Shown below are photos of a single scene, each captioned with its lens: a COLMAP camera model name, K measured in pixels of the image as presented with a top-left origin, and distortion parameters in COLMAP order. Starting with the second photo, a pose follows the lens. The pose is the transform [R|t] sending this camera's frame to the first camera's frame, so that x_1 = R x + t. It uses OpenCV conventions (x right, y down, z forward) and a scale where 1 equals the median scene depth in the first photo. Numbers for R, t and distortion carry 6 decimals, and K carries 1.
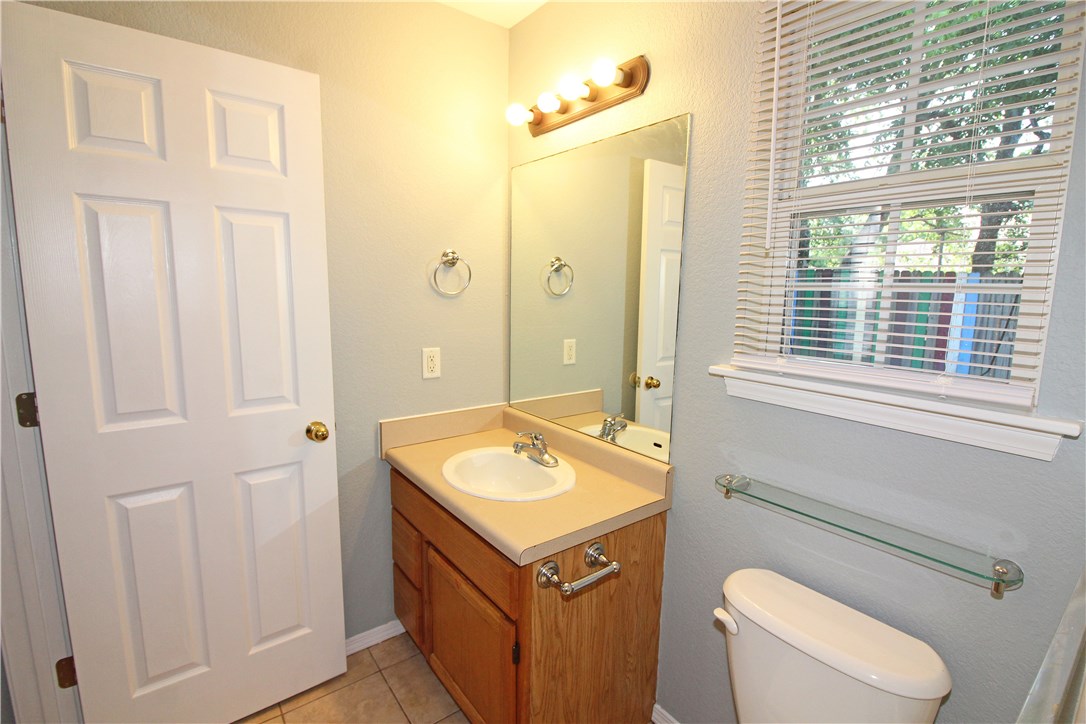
lens RADIAL K [[500.9, 0, 542.4], [0, 500.9, 358.1], [0, 0, 1]] dist [-0.009436, -0.007310]
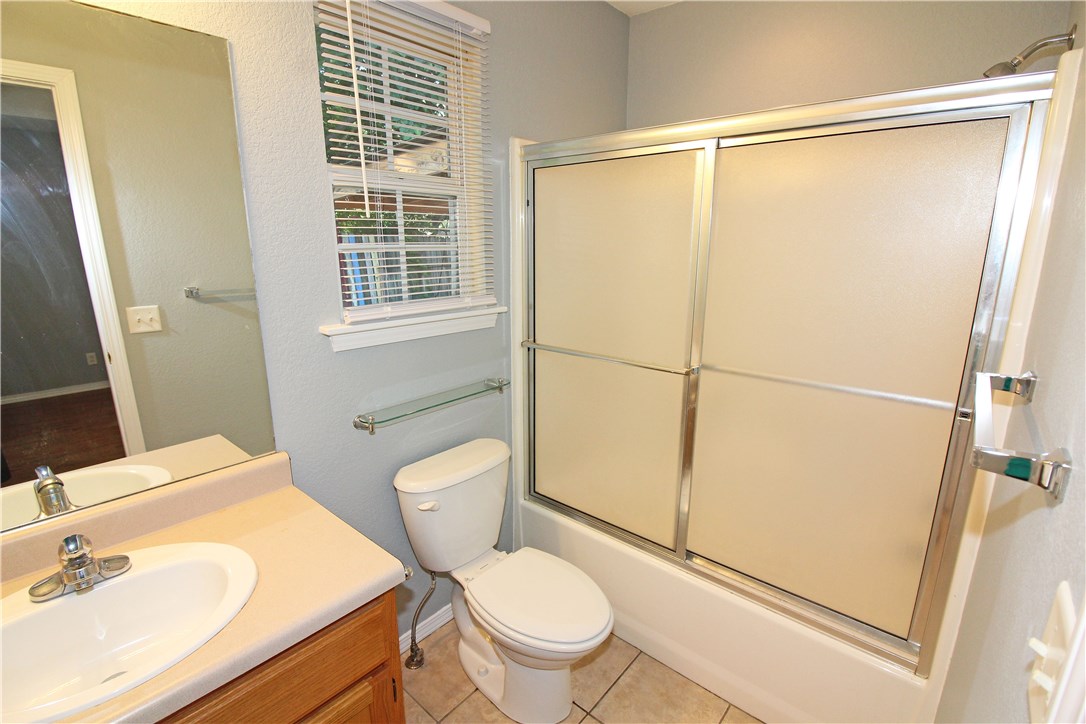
lens RADIAL K [[500.9, 0, 542.0], [0, 500.9, 364.3], [0, 0, 1]] dist [-0.009436, -0.007310]
pose [[-0.219588, -0.236496, 0.946494, -0.883226], [0.135782, 0.953322, 0.269704, -0.154397], [-0.966097, 0.187741, -0.177226, 0.898866]]
